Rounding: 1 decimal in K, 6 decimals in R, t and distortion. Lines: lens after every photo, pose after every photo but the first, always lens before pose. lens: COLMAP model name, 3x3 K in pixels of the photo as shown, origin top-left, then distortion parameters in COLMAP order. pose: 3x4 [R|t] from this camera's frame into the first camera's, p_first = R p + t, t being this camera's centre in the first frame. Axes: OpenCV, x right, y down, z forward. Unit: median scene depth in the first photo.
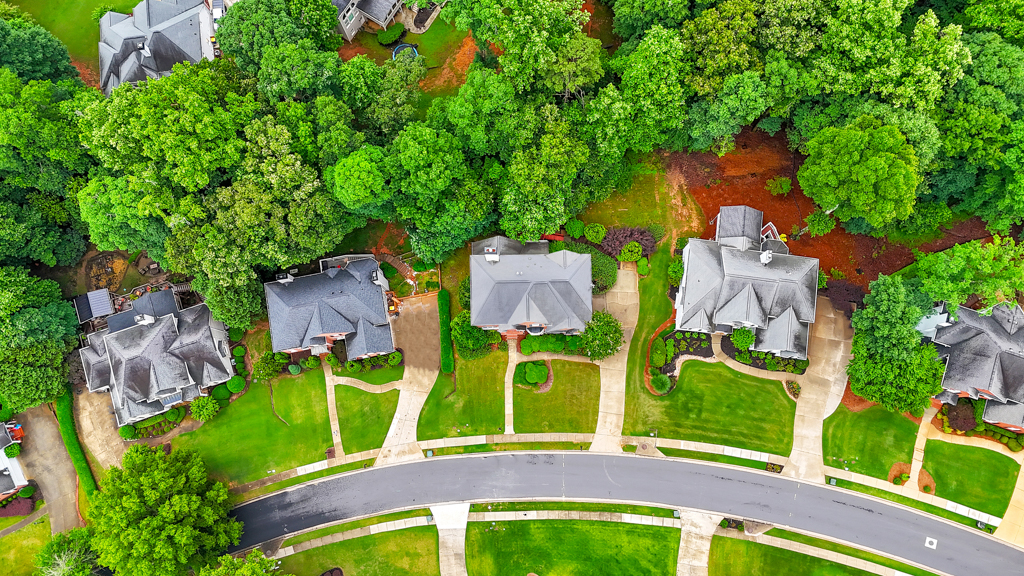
lens RADIAL K [[744.8, 0, 506.5], [0, 744.8, 288.7], [0, 0, 1]] dist [0.021112, -0.009247]
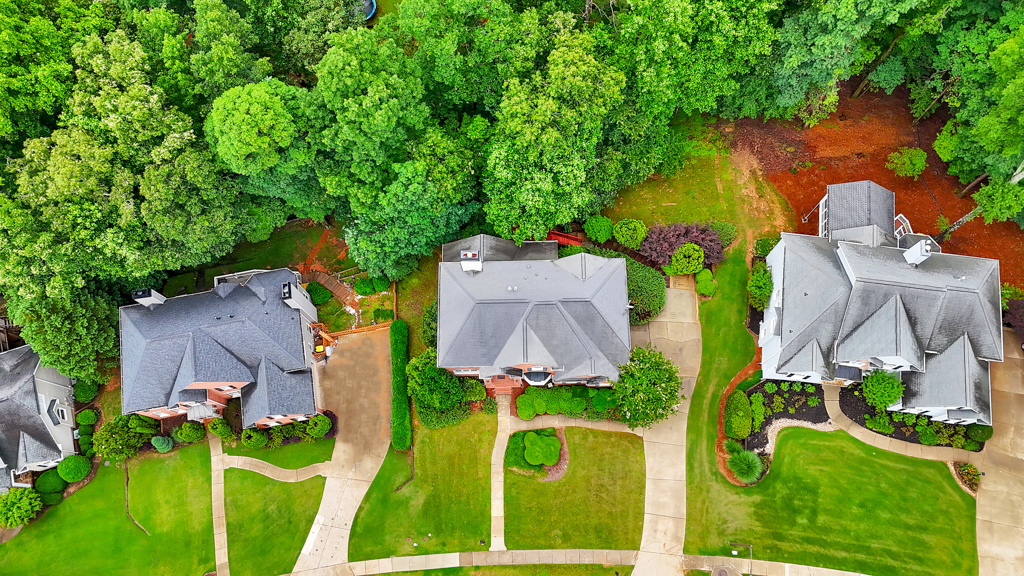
lens RADIAL K [[744.8, 0, 510.8], [0, 744.8, 288.9], [0, 0, 1]] dist [0.021112, -0.009247]
pose [[0.999995, 0.002891, 0.001305, 0.013394], [-0.002698, 0.991545, -0.129732, 0.062885], [-0.001669, 0.129728, 0.991548, 0.371944]]
